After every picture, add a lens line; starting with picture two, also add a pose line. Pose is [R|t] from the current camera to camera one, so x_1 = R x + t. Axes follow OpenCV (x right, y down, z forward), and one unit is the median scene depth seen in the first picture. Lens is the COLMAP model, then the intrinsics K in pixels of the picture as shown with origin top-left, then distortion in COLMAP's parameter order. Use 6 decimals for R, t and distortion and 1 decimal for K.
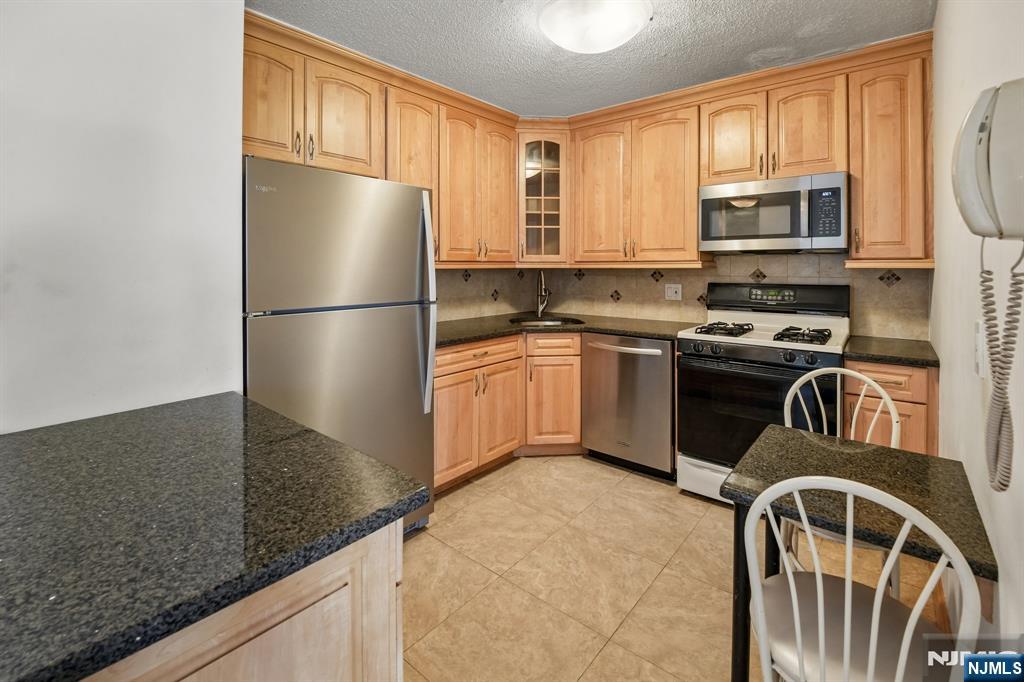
lens RADIAL K [[458.6, 0, 487.7], [0, 458.6, 263.9], [0, 0, 1]] dist [-0.024909, -0.000956]
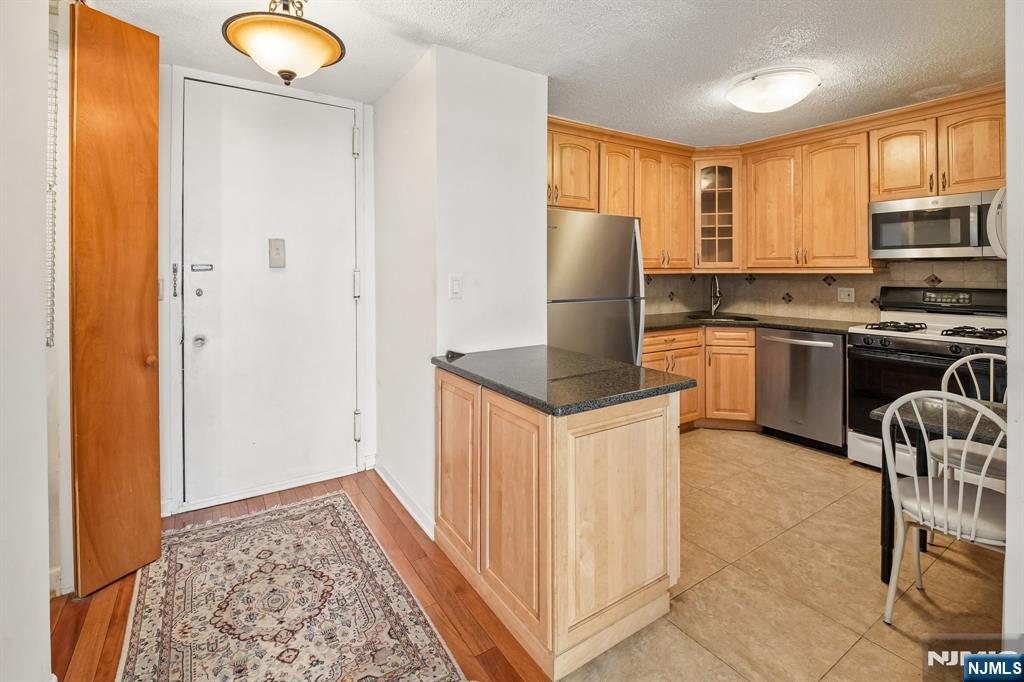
lens RADIAL K [[458.6, 0, 487.7], [0, 458.6, 263.9], [0, 0, 1]] dist [-0.024909, -0.000956]
pose [[0.954600, -0.005618, -0.297837, -0.111514], [0.002897, 0.999950, -0.009577, -0.006536], [0.297876, 0.008279, 0.954569, -0.348274]]
